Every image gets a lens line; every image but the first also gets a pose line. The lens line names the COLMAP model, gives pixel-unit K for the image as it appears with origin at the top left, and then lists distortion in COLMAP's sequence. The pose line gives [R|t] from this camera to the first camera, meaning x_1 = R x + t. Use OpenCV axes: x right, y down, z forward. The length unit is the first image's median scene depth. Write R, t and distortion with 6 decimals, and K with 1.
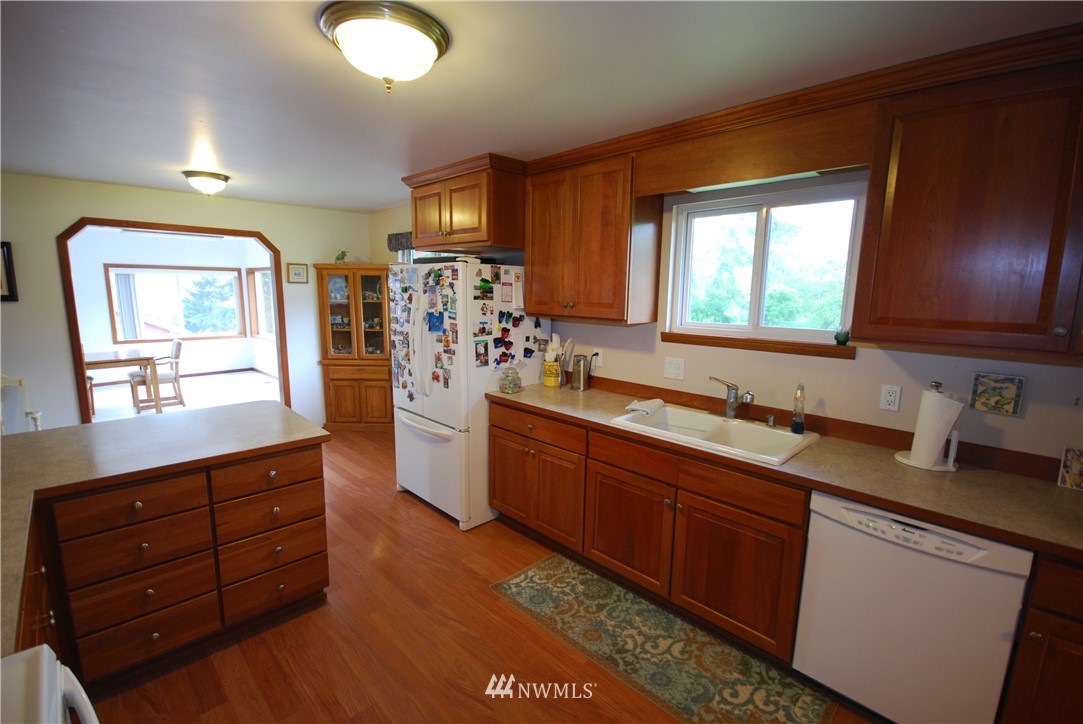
lens RADIAL K [[474.4, 0, 539.0], [0, 474.4, 363.7], [0, 0, 1]] dist [-0.008867, -0.000094]
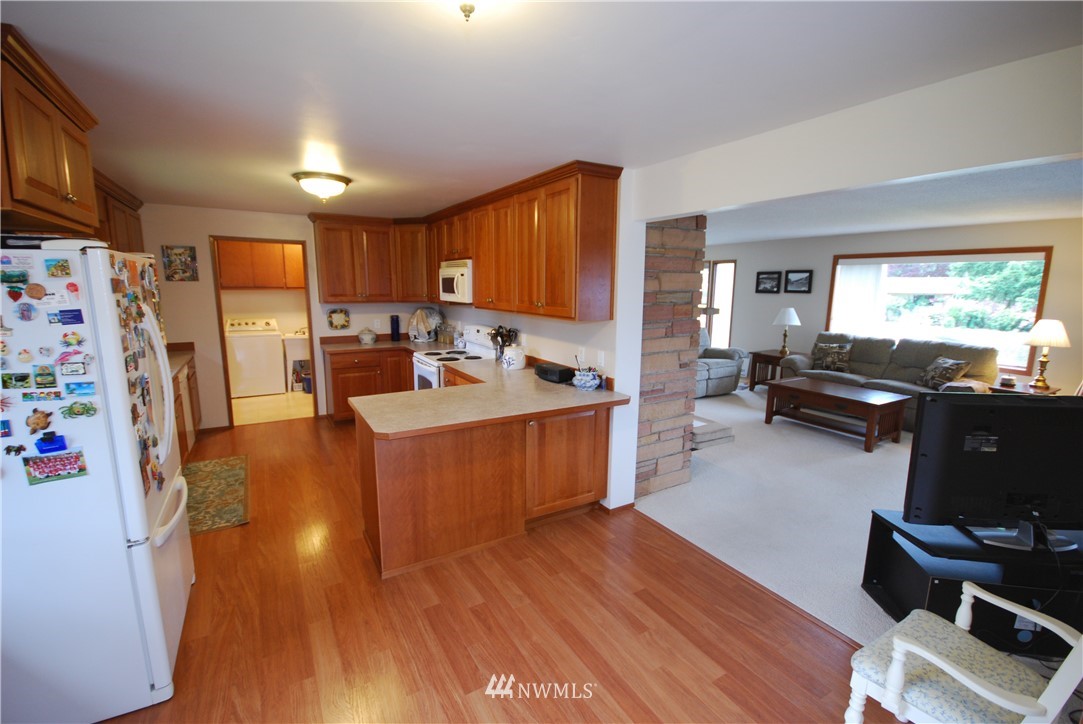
lens RADIAL K [[474.4, 0, 539.0], [0, 474.4, 363.7], [0, 0, 1]] dist [-0.008867, -0.000094]
pose [[-0.970261, -0.061877, 0.234018, -0.962261], [0.015756, 0.948580, 0.316144, -0.274991], [-0.241547, 0.310429, -0.919396, 1.564822]]
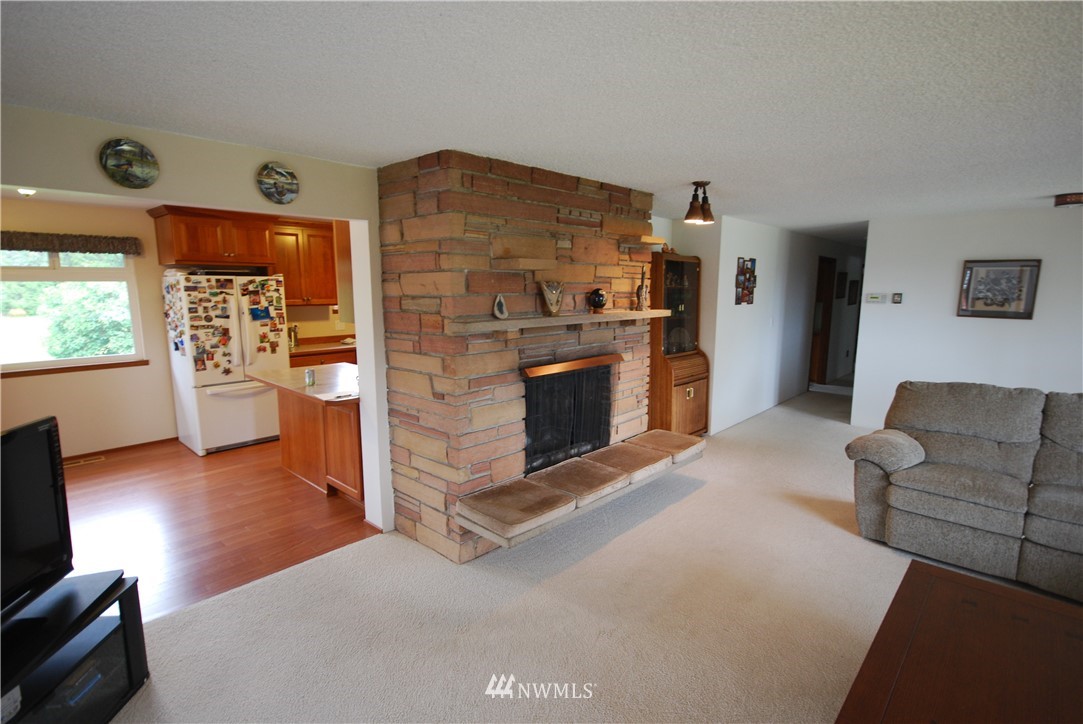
lens RADIAL K [[524.8, 0, 537.7], [0, 524.8, 363.2], [0, 0, 1]] dist [0.001840, -0.000519]
pose [[-0.034165, -0.159695, 0.986575, -2.050461], [0.155347, 0.974305, 0.163088, -0.070565], [-0.987269, 0.158834, -0.008479, 0.135552]]
